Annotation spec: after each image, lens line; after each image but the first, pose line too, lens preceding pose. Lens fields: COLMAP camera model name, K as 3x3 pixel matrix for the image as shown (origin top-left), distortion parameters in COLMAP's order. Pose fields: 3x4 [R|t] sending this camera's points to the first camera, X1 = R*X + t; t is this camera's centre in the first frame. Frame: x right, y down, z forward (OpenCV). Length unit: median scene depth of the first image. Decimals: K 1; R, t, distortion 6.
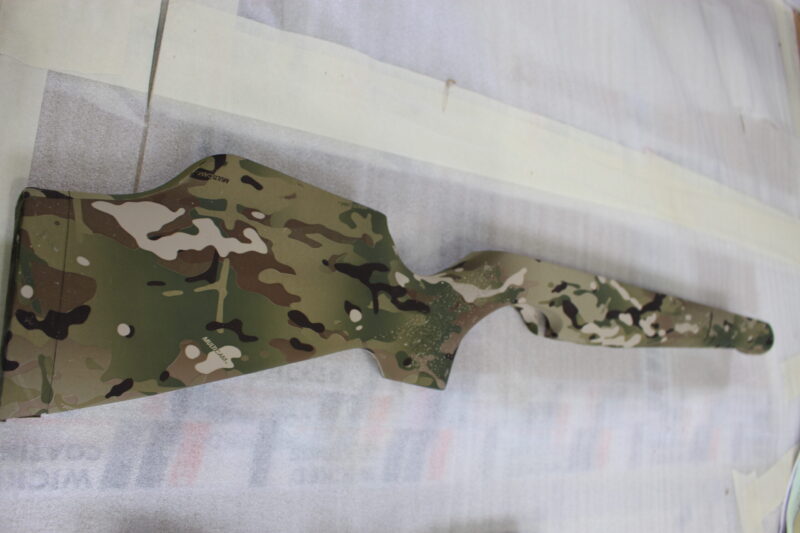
lens RADIAL K [[636.8, 0, 400.0], [0, 636.8, 266.5], [0, 0, 1]] dist [-0.152909, 0.100839]
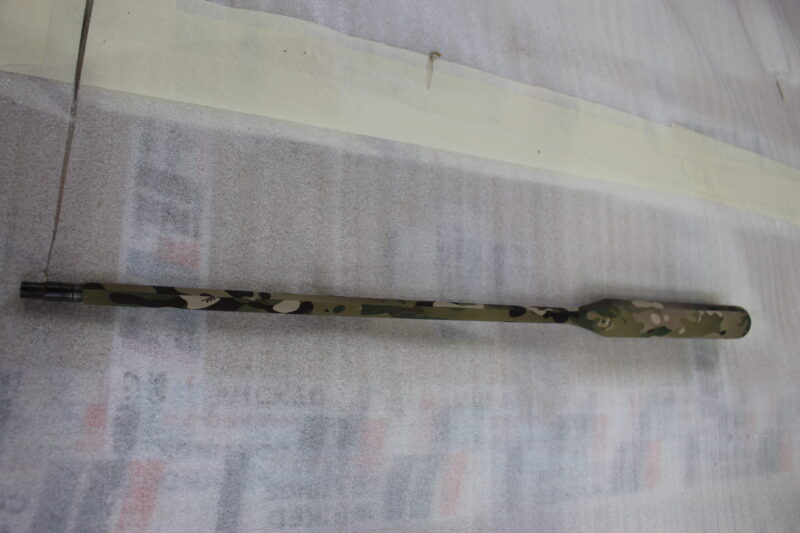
lens RADIAL K [[636.8, 0, 400.0], [0, 636.8, 266.5], [0, 0, 1]] dist [-0.152909, 0.100839]
pose [[0.994652, -0.081157, -0.063883, 0.087814], [0.077765, 0.995513, -0.053911, 0.062086], [0.067972, 0.048654, 0.996500, 0.184014]]
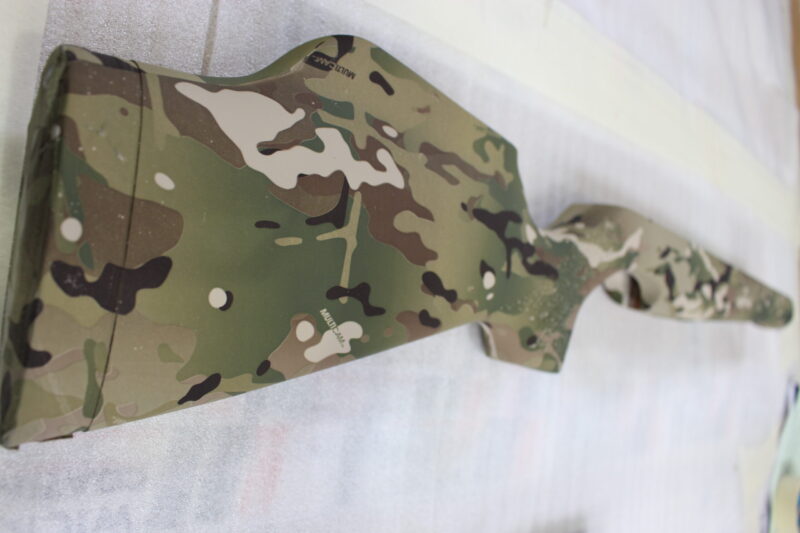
lens RADIAL K [[636.8, 0, 400.0], [0, 636.8, 266.5], [0, 0, 1]] dist [-0.152909, 0.100839]
pose [[0.983341, 0.052334, 0.174073, -0.314837], [-0.068125, 0.993962, 0.086009, 0.004474], [-0.168521, -0.096435, 0.980969, 0.299892]]
